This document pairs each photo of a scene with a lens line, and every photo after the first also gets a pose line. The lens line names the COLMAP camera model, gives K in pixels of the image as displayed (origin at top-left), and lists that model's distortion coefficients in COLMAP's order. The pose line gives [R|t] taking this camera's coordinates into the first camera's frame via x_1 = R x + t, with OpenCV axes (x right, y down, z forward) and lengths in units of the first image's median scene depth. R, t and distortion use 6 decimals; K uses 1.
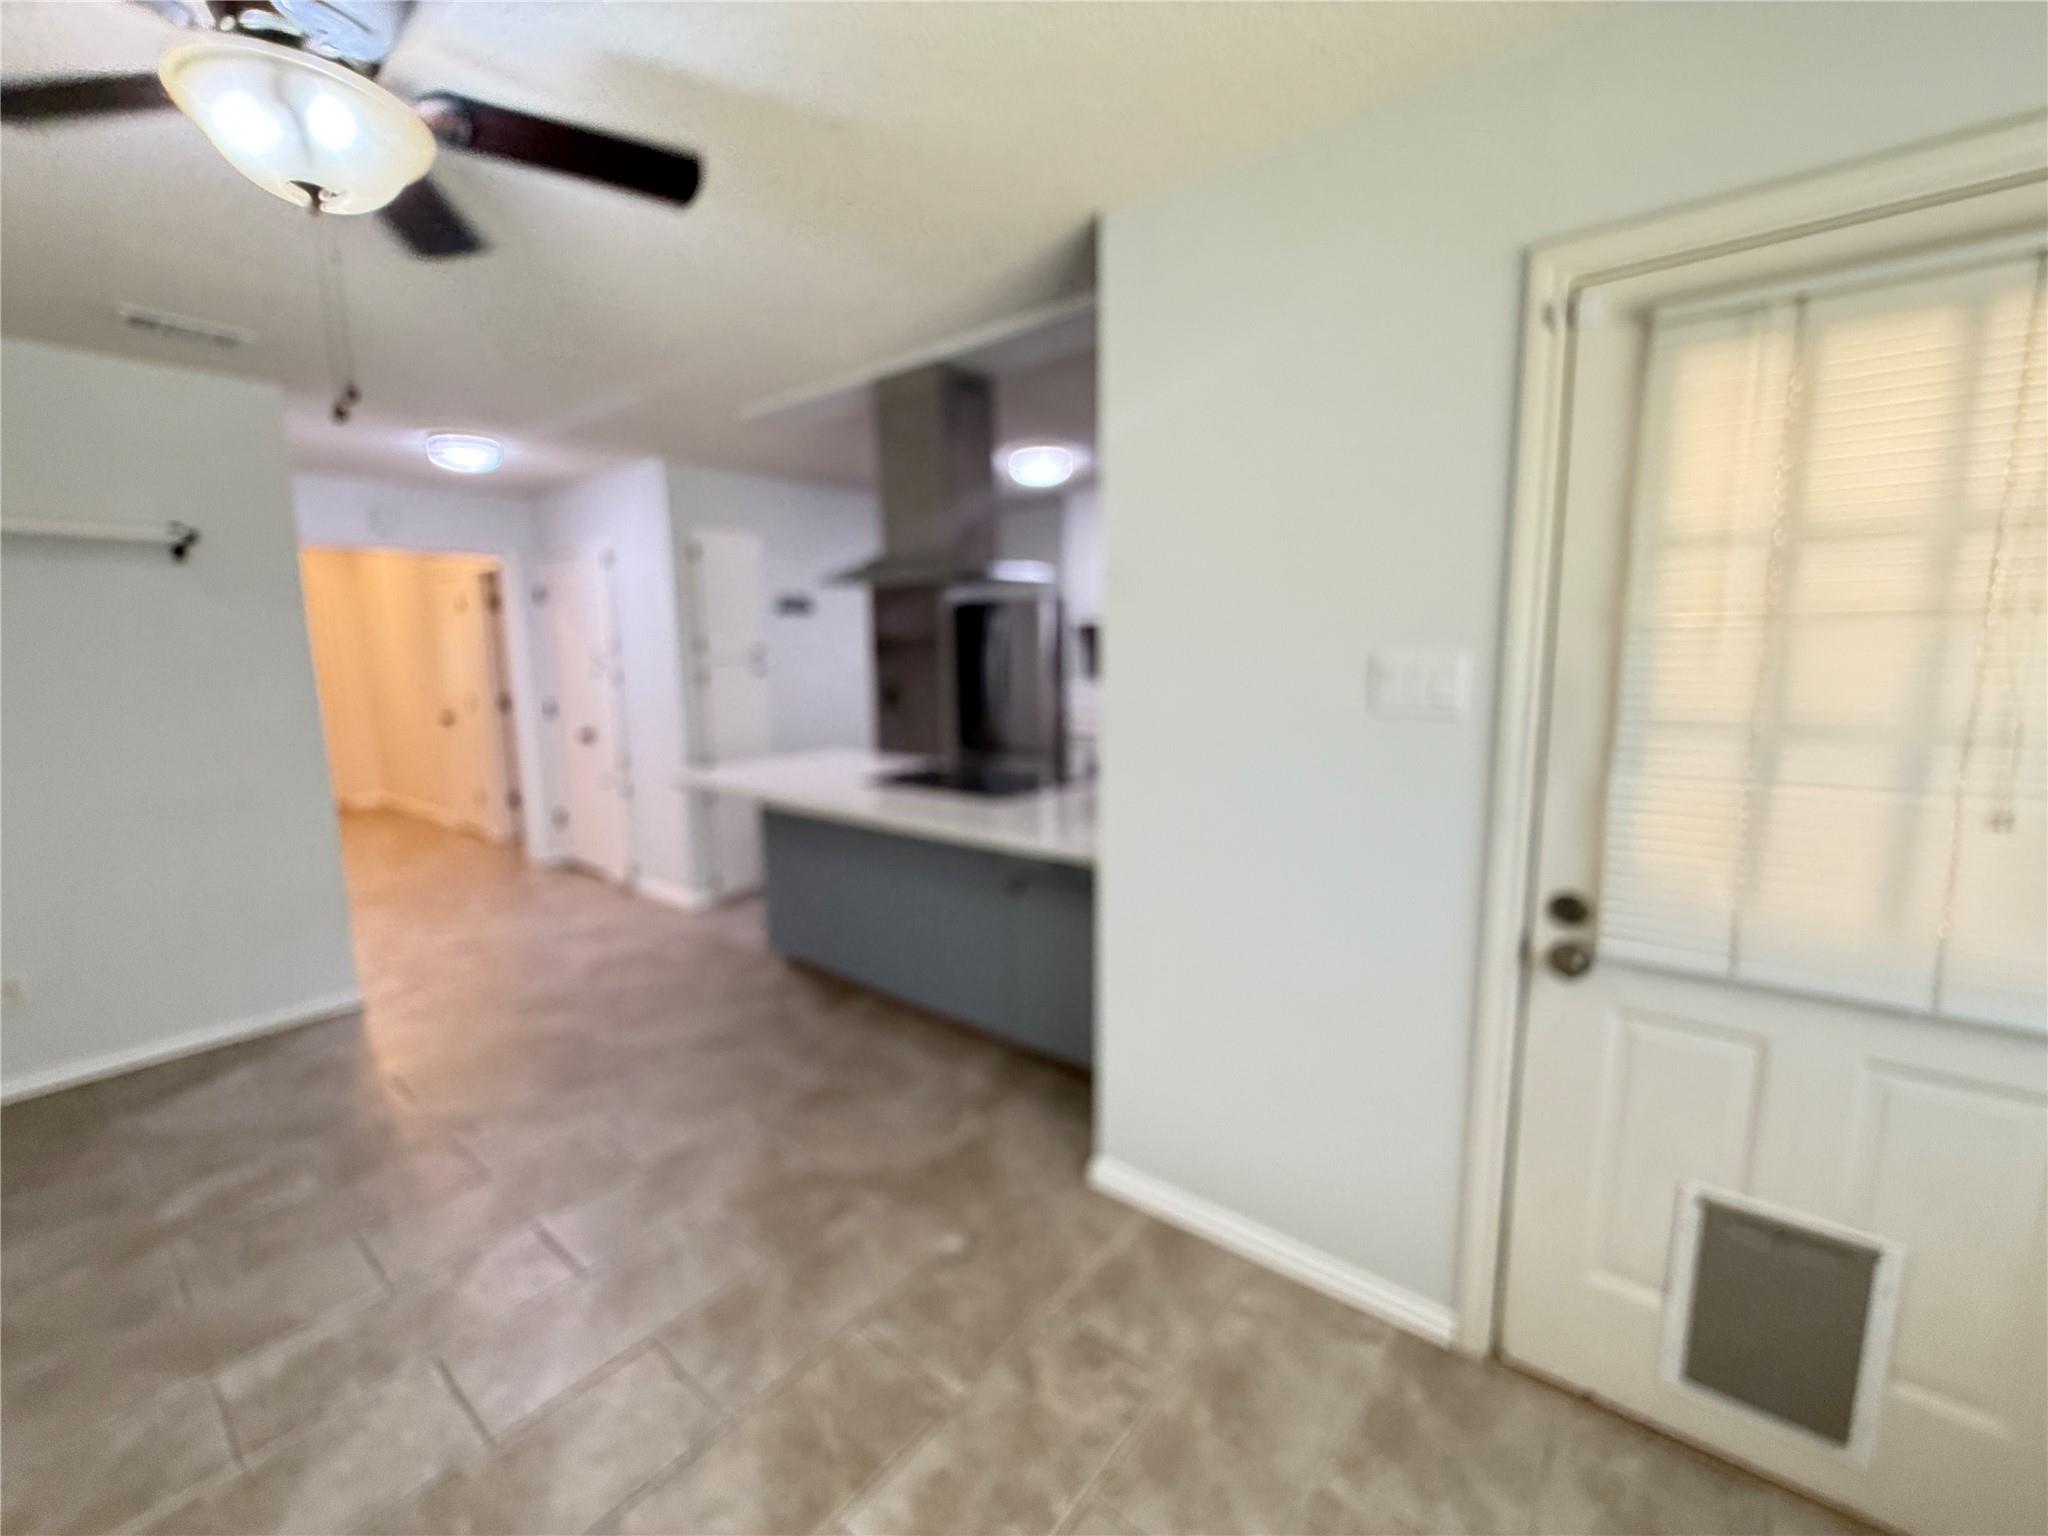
lens RADIAL K [[838.3, 0, 1016.9], [0, 838.3, 773.0], [0, 0, 1]] dist [0.001342, 0.000151]
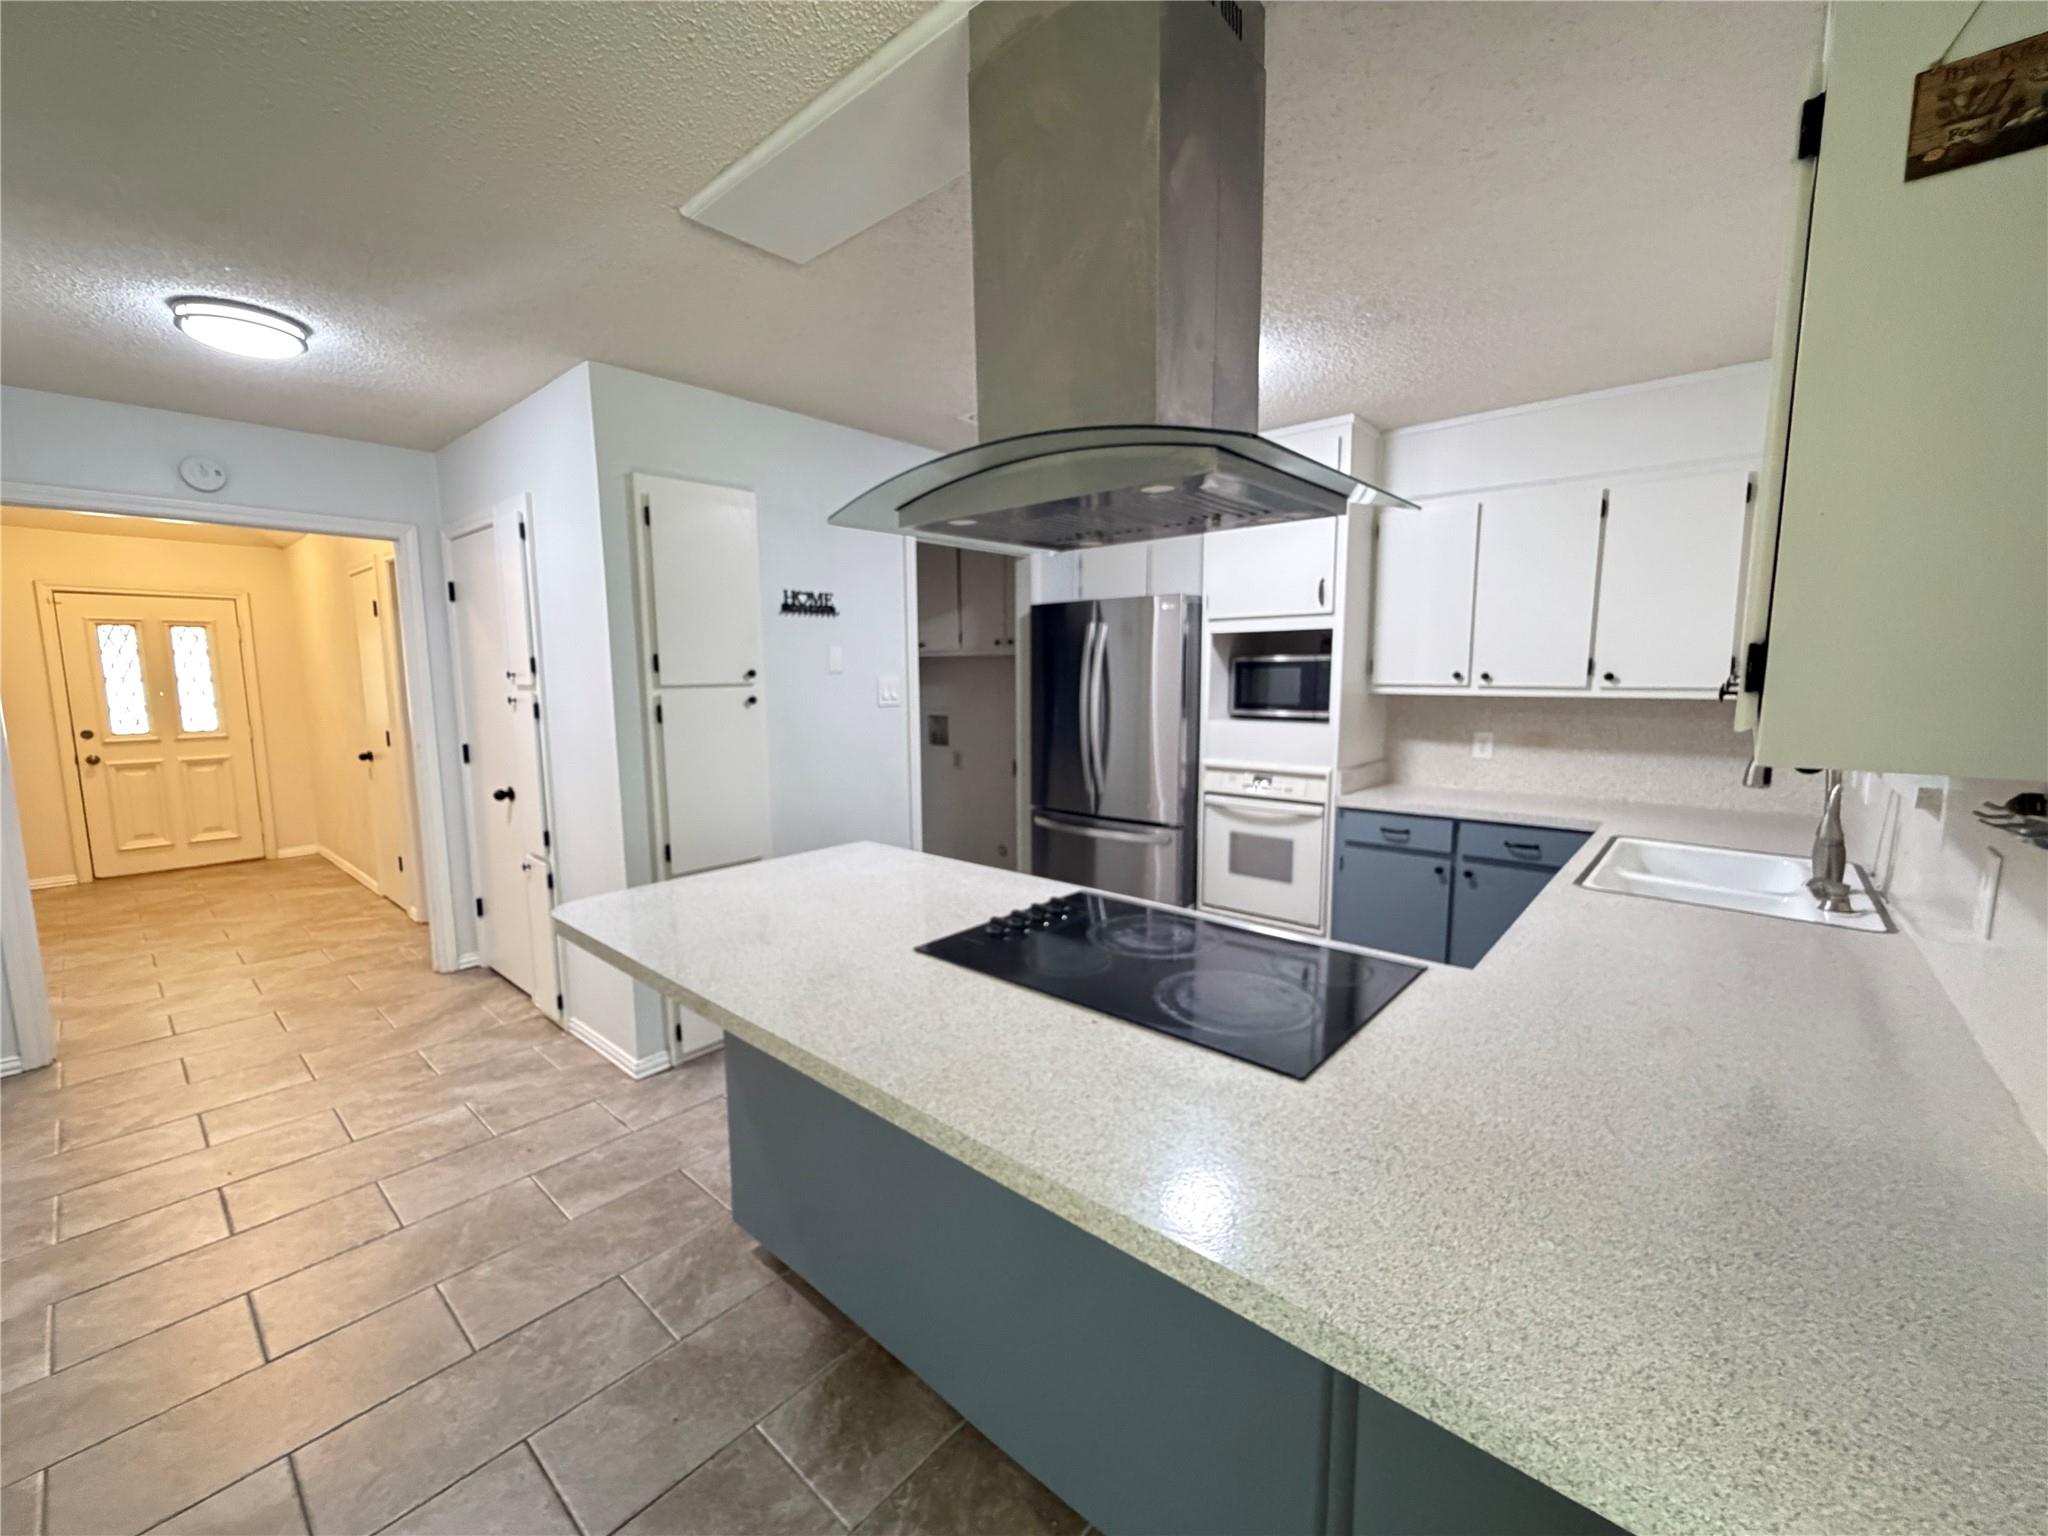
lens RADIAL K [[819.8, 0, 1015.1], [0, 819.8, 772.7], [0, 0, 1]] dist [0.000835, -0.000151]
pose [[0.999372, 0.008289, -0.034460, -0.157939], [-0.008980, 0.999761, -0.019955, -0.109536], [0.034286, 0.020252, 0.999207, 0.726213]]
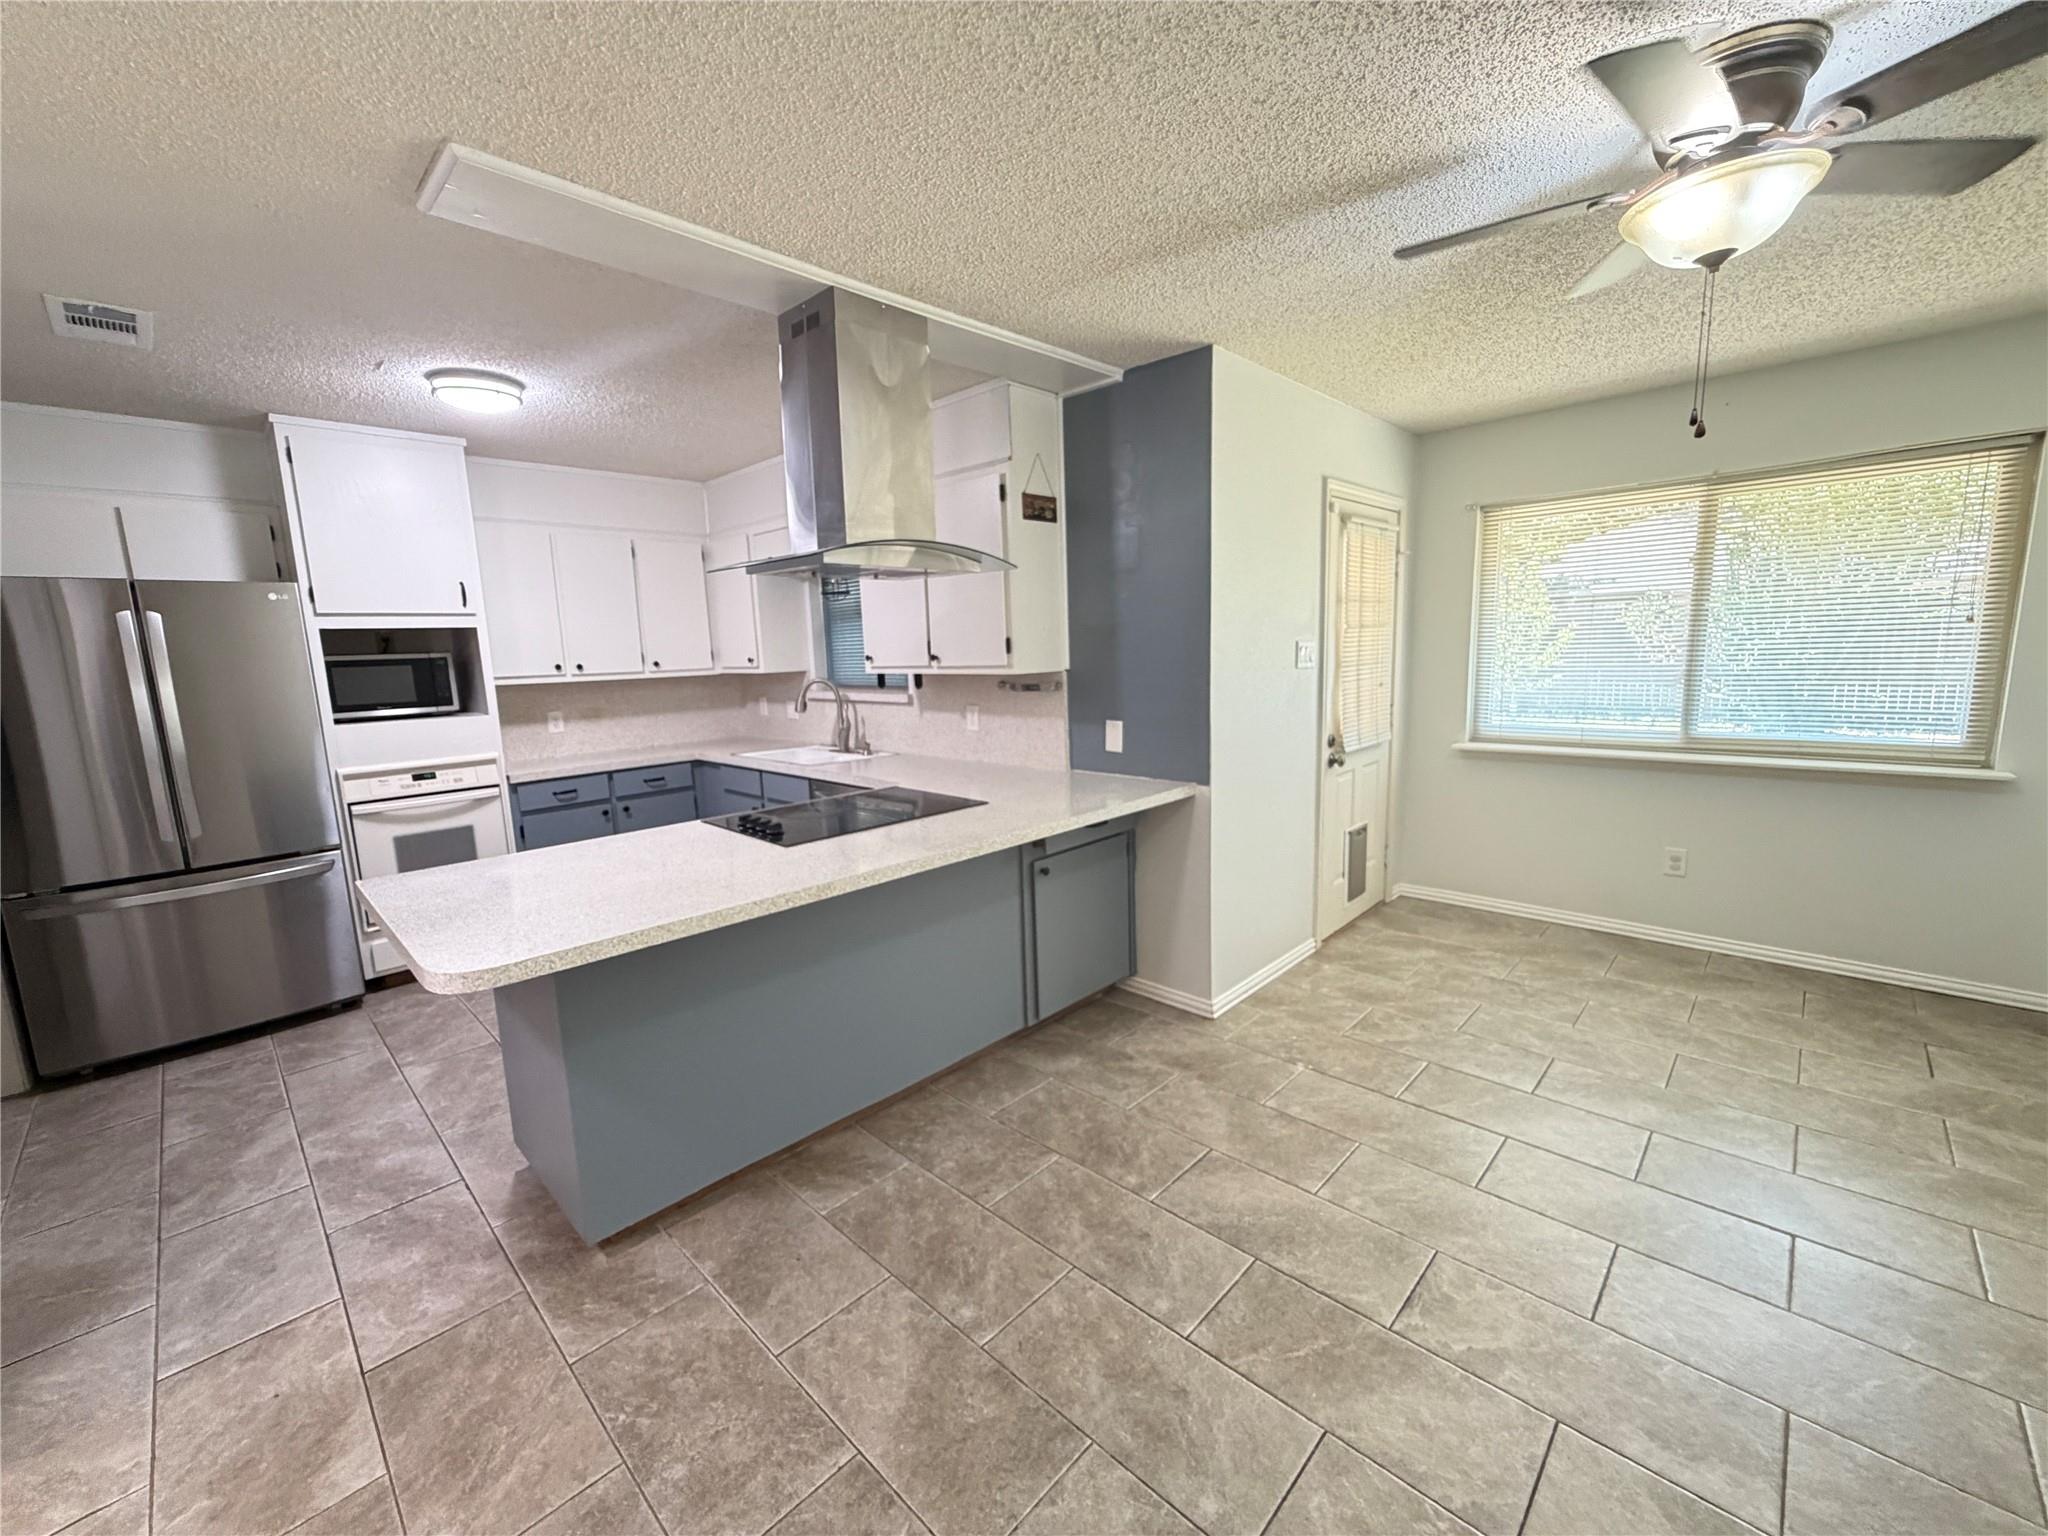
lens RADIAL K [[819.8, 0, 1015.1], [0, 819.8, 772.7], [0, 0, 1]] dist [0.000835, -0.000151]
pose [[0.089898, -0.146215, 0.985160, -1.107884], [0.178386, 0.975533, 0.128508, -0.135964], [-0.979845, 0.164186, 0.113781, 0.988798]]
